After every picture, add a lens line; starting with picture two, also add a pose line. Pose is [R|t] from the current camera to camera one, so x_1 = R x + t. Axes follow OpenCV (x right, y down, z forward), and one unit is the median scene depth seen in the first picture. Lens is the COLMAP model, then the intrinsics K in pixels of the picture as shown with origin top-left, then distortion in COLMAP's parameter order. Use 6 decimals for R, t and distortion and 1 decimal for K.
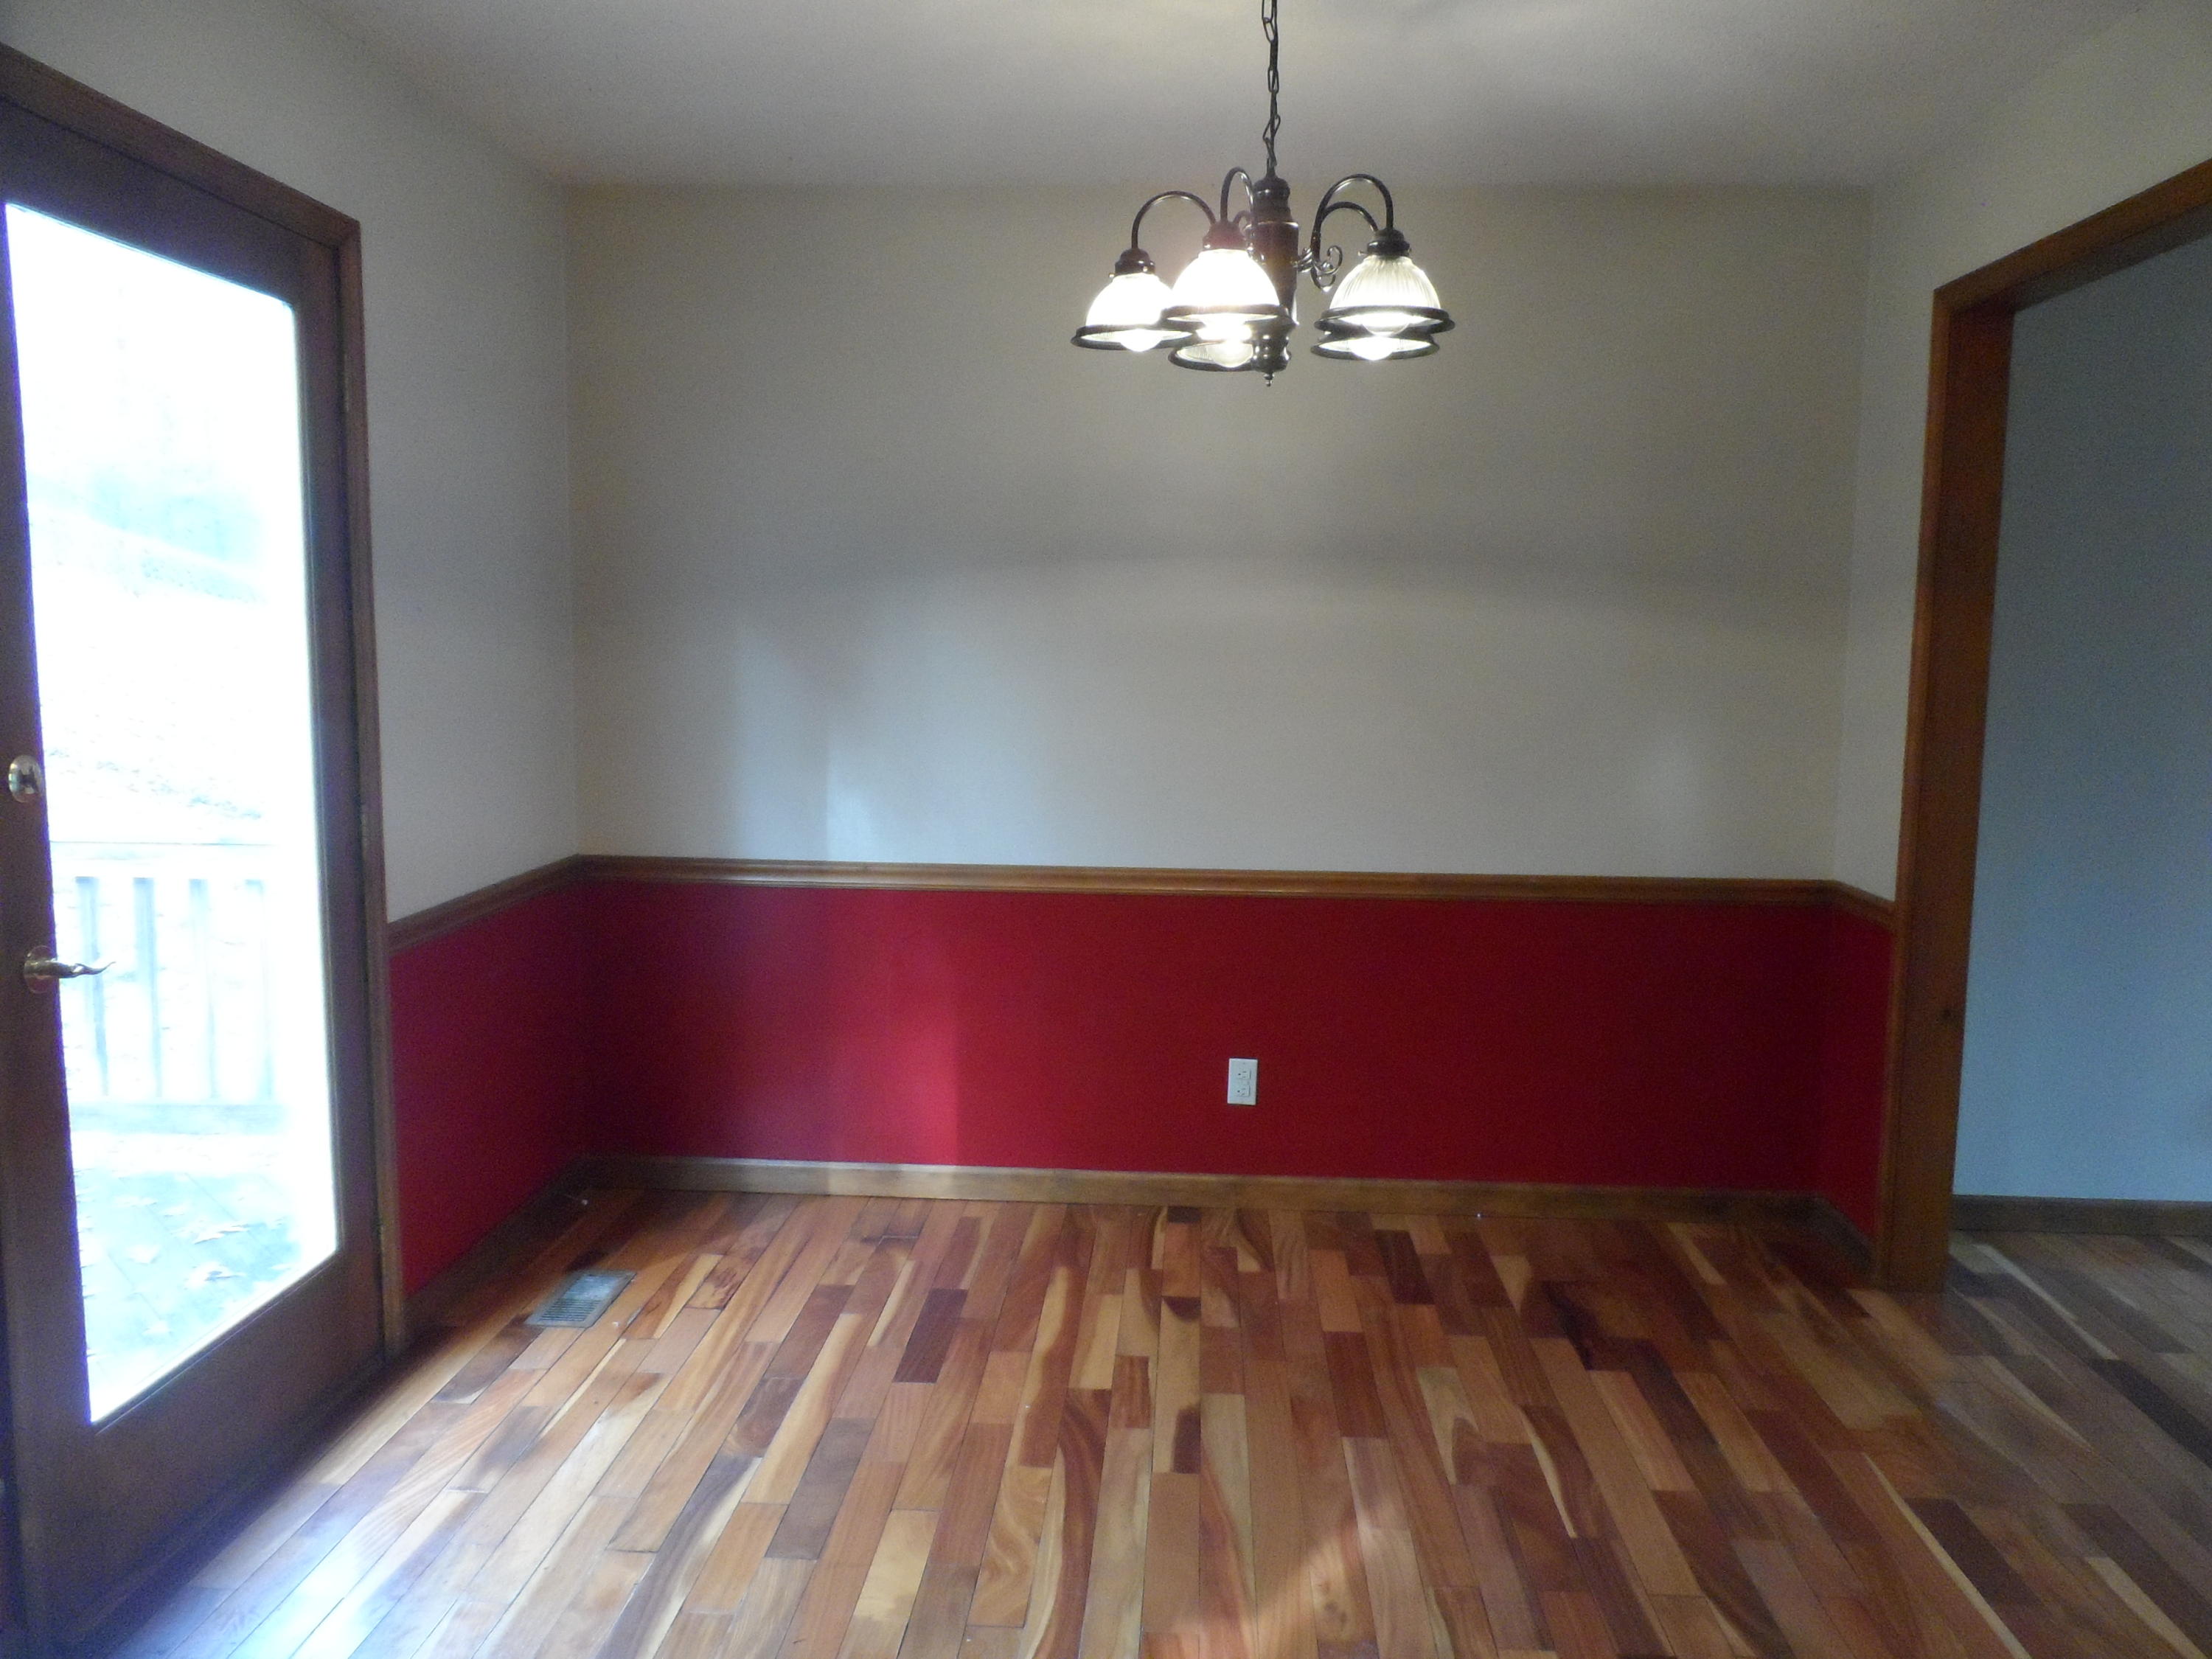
lens RADIAL K [[1693.2, 0, 1106.2], [0, 1693.2, 841.8], [0, 0, 1]] dist [-0.012261, 0.017841]
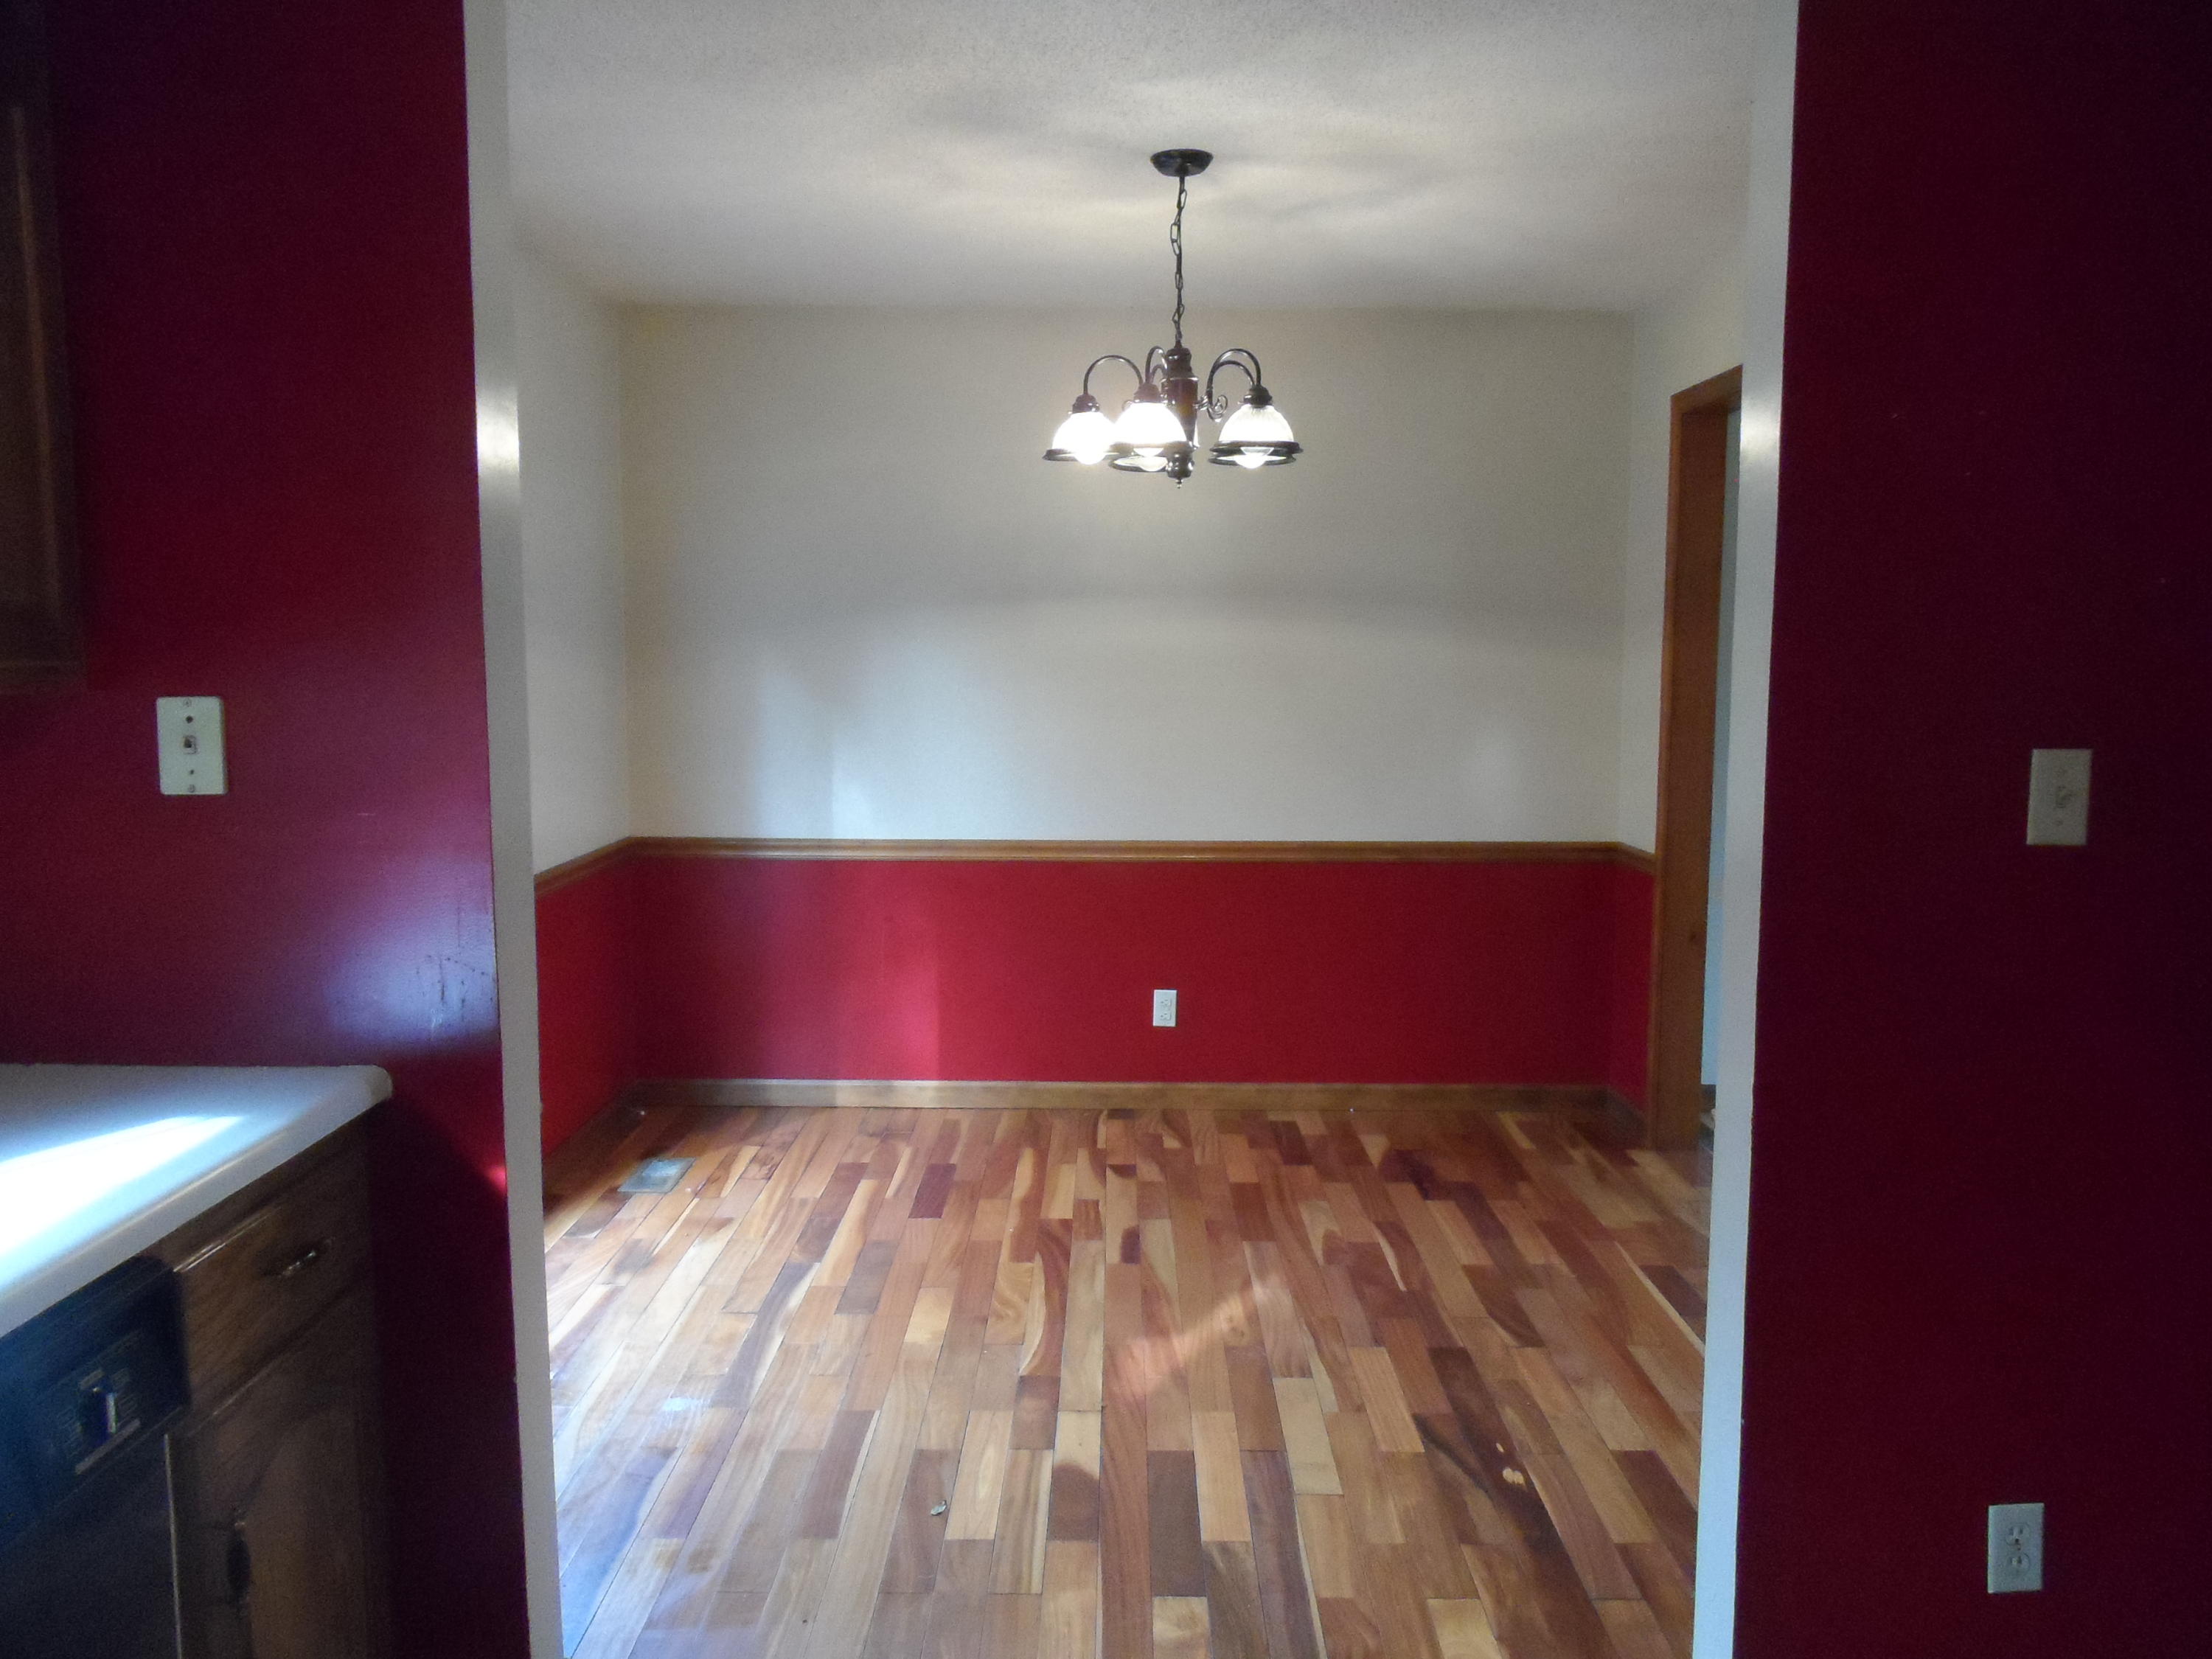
lens RADIAL K [[1693.2, 0, 1106.2], [0, 1693.2, 841.8], [0, 0, 1]] dist [-0.012261, 0.017841]
pose [[0.998602, -0.013471, 0.051123, -0.033311], [0.013933, 0.999865, -0.008686, 0.034362], [-0.050999, 0.009386, 0.998655, -0.332384]]
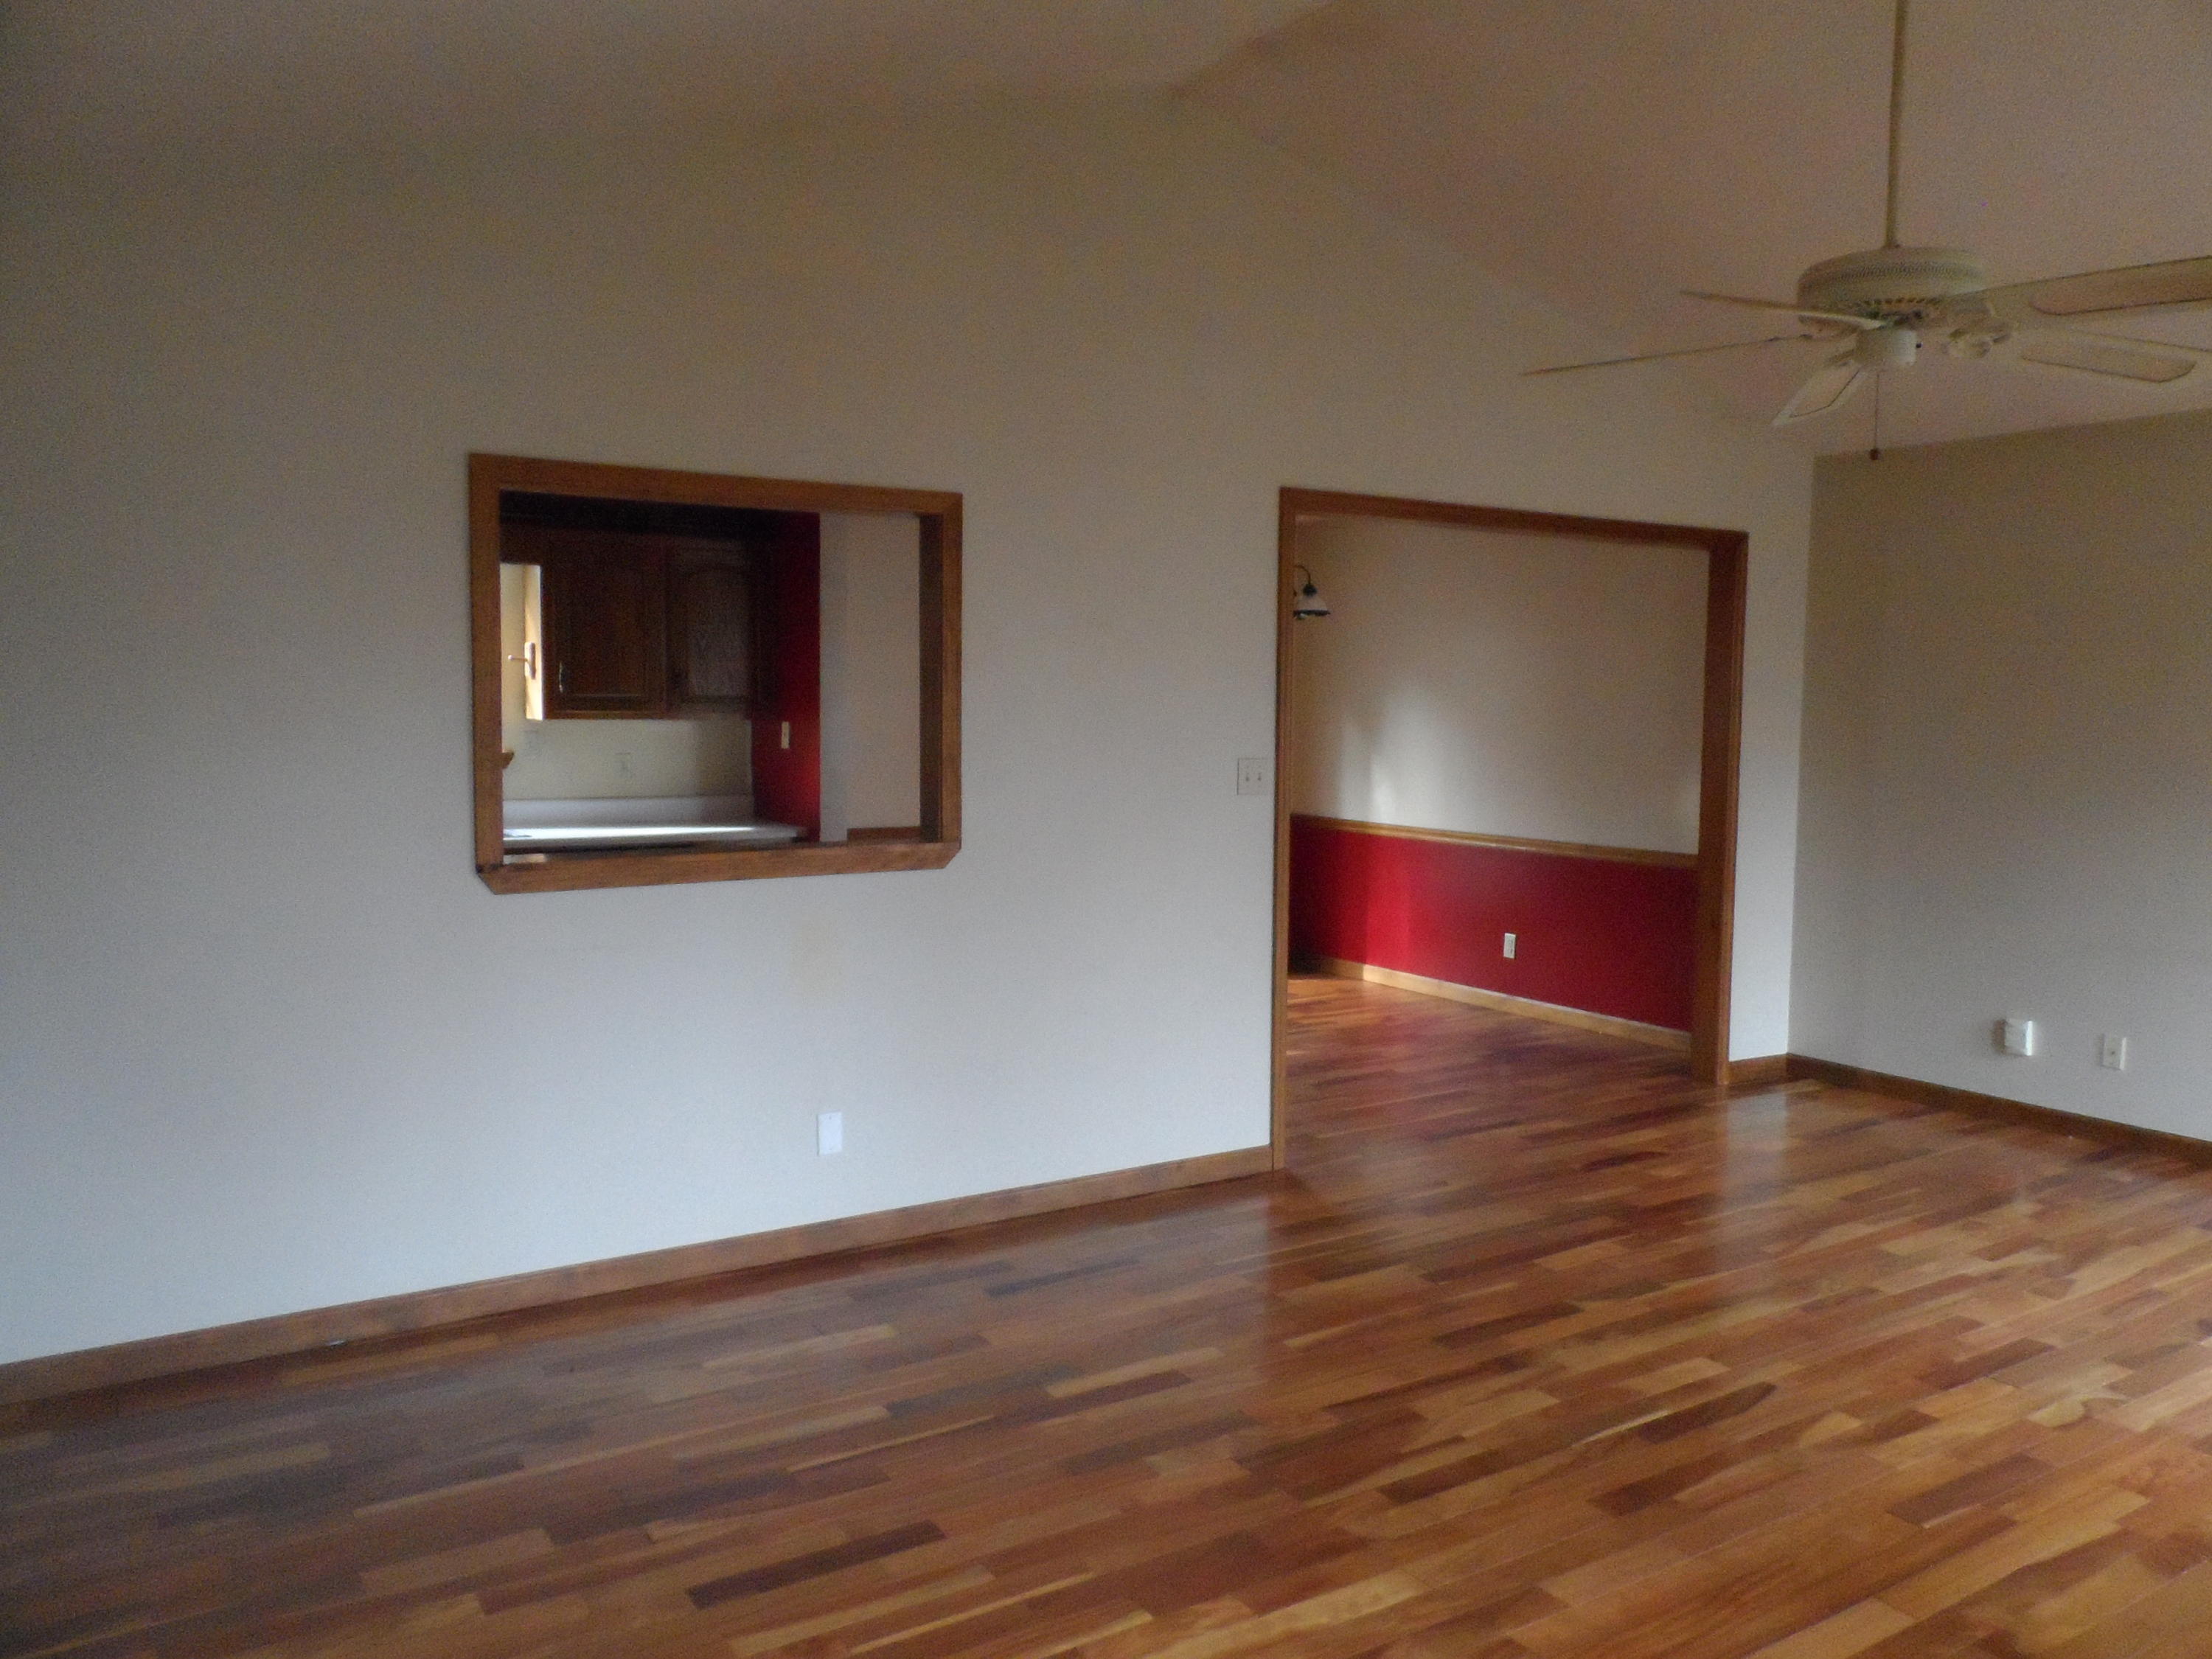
lens RADIAL K [[1693.2, 0, 1106.2], [0, 1693.2, 841.8], [0, 0, 1]] dist [-0.012261, 0.017841]
pose [[0.593260, 0.069017, -0.802047, 1.739180], [-0.105208, 0.994420, 0.007750, 0.069225], [0.798107, 0.079784, 0.597210, -0.717871]]
